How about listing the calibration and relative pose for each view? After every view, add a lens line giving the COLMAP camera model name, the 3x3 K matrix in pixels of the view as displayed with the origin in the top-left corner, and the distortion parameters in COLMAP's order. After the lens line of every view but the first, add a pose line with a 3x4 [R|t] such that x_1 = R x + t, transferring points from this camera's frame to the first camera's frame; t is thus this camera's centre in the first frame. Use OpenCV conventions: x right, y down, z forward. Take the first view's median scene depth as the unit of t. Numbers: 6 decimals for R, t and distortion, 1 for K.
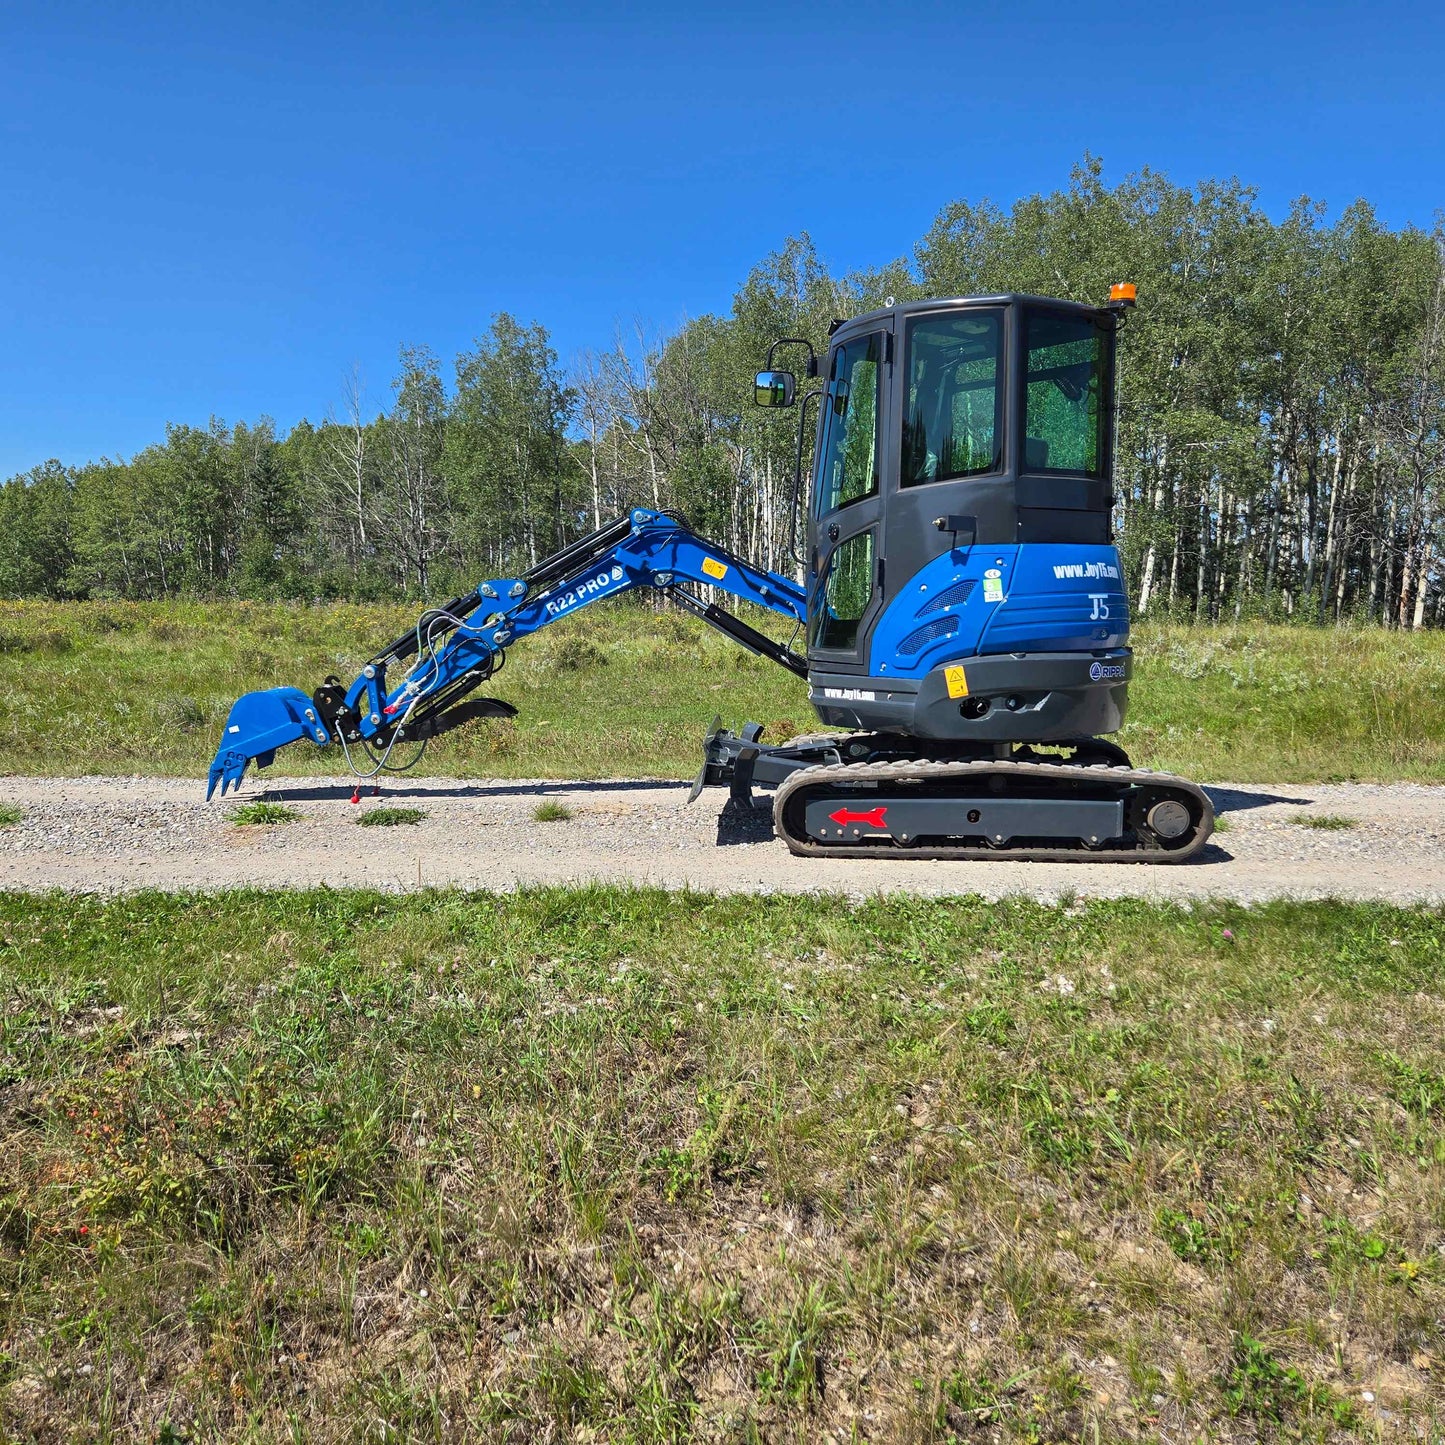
lens RADIAL K [[1266.3, 0, 722.5], [0, 1266.3, 722.5], [0, 0, 1]] dist [0.098652, -0.099561]
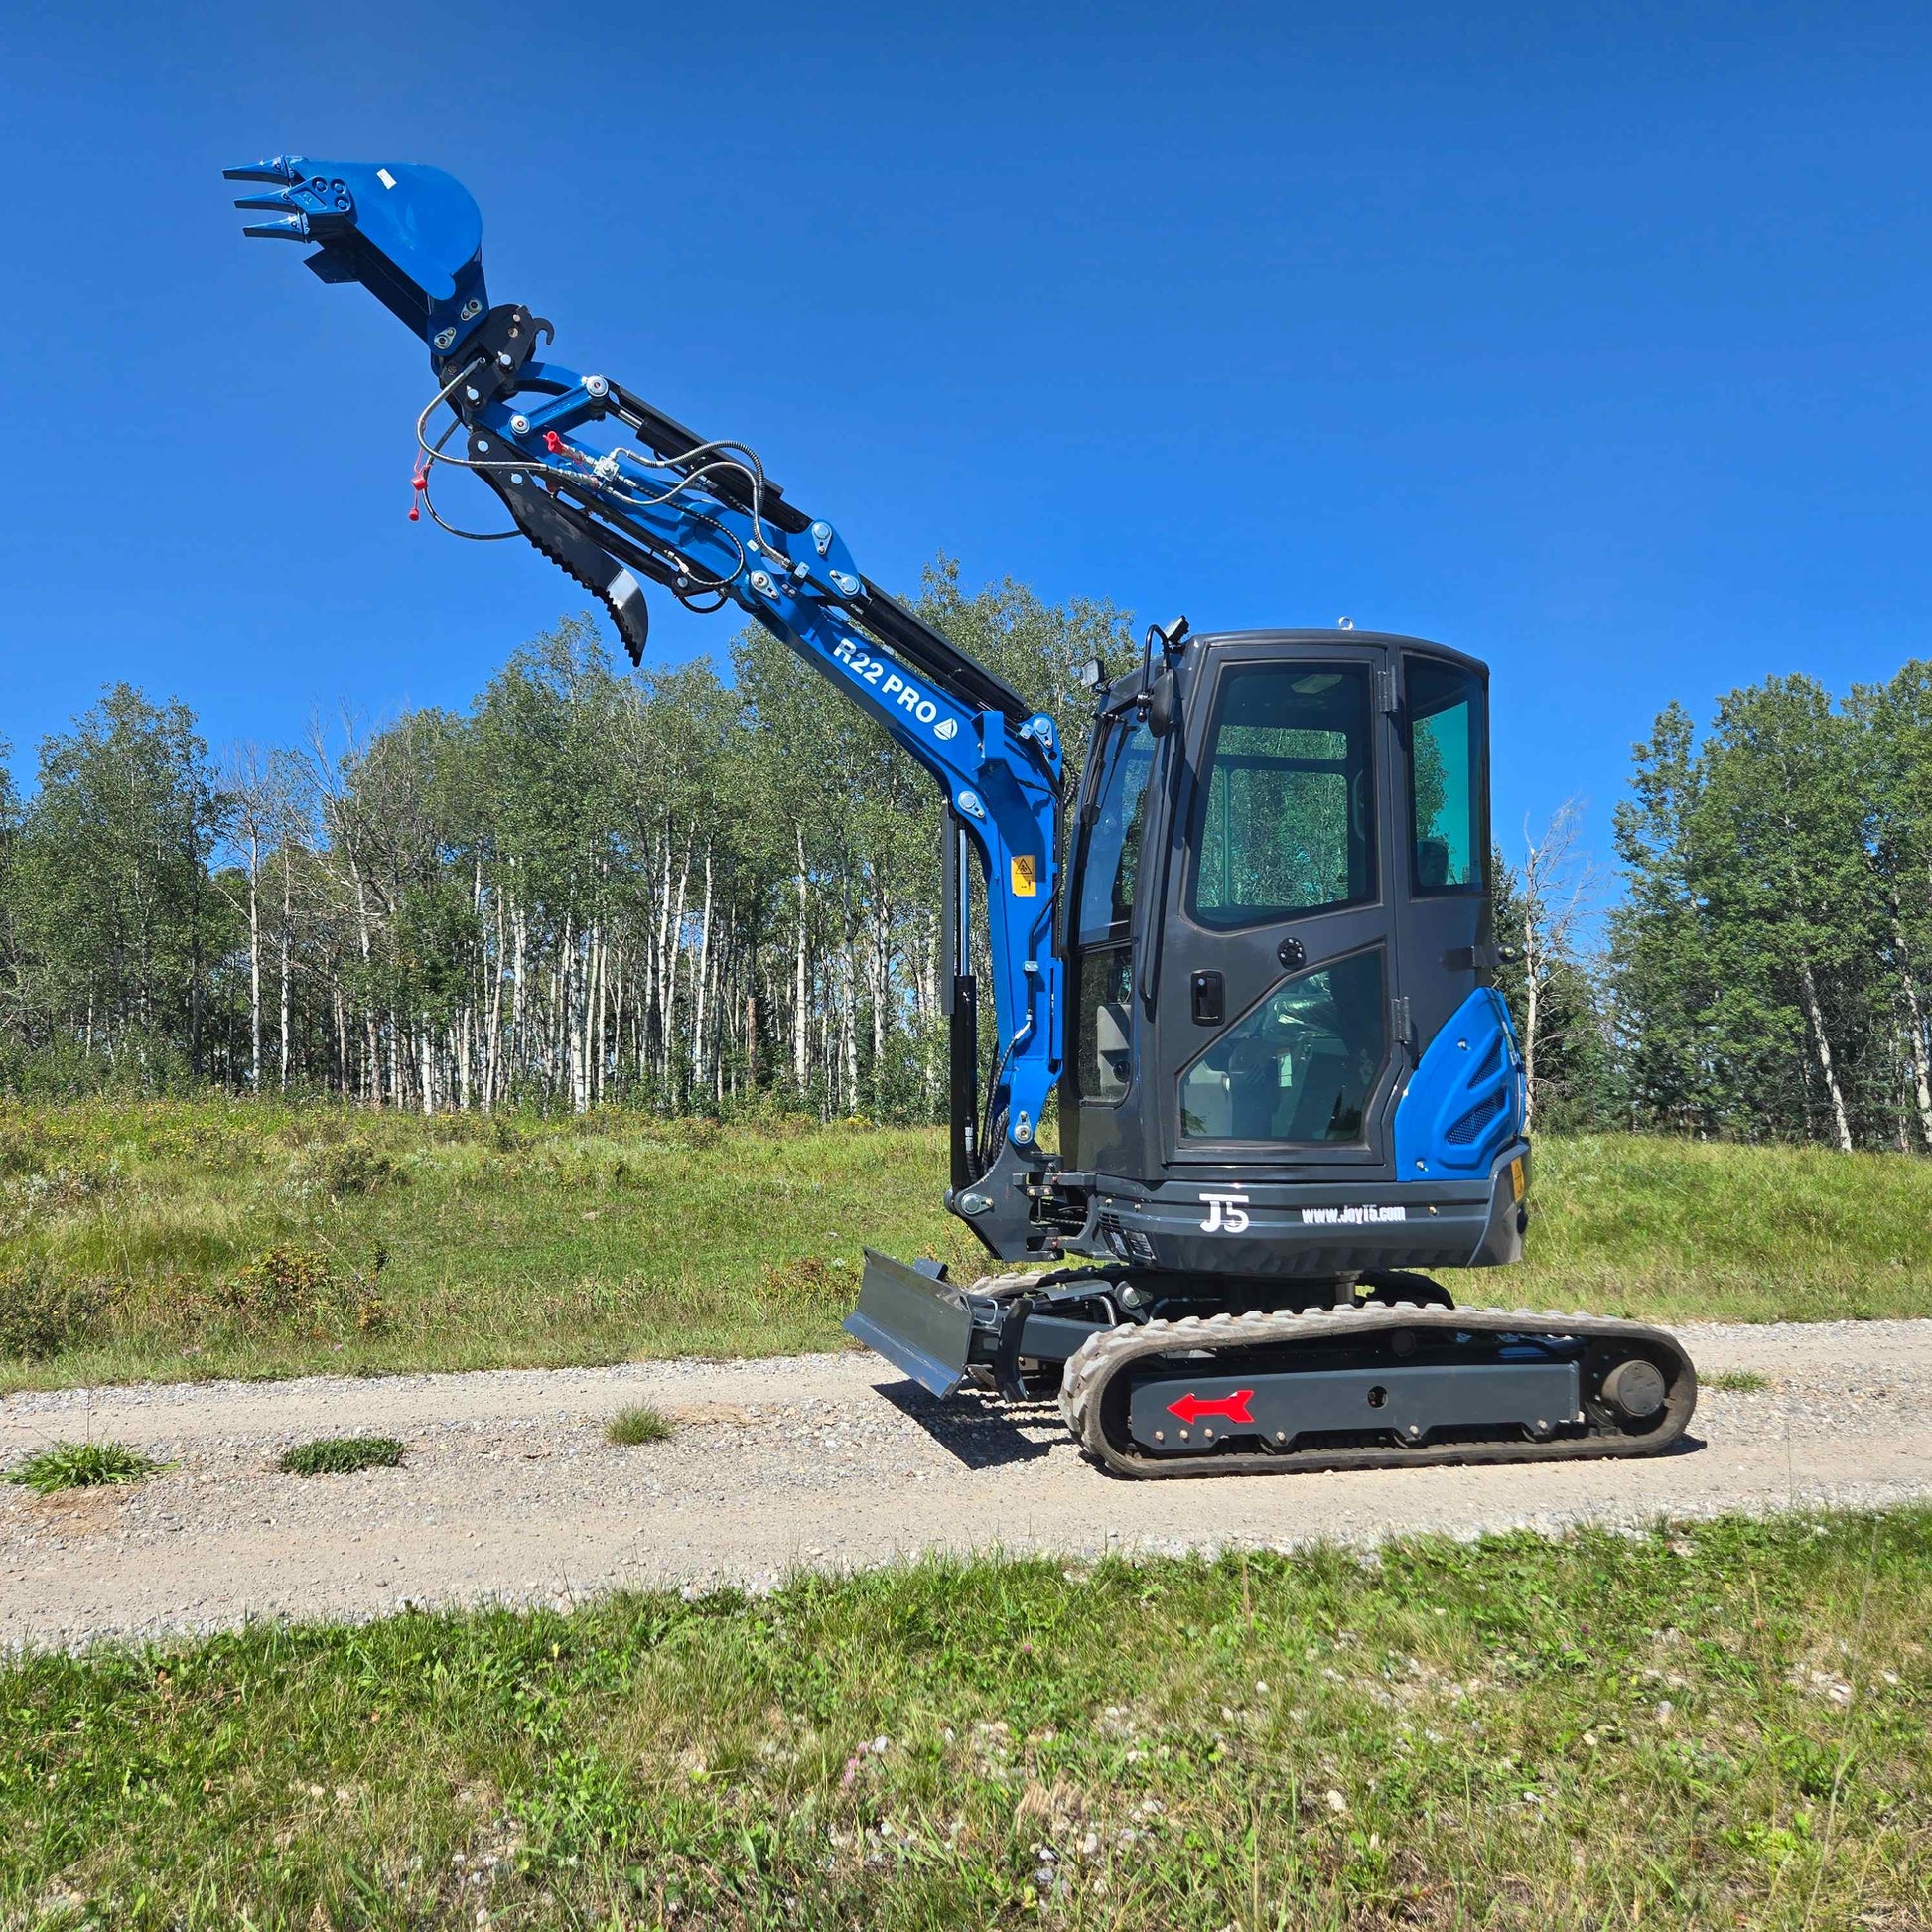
lens RADIAL K [[1694.6, 0, 943.7], [0, 1694.6, 984.5], [0, 0, 1]] dist [0.068516, -0.008398]
pose [[0.953408, 0.020326, 0.300999, -0.224166], [0.028935, 0.986967, -0.158298, -0.001234], [-0.300294, 0.159632, 0.940394, 0.181492]]
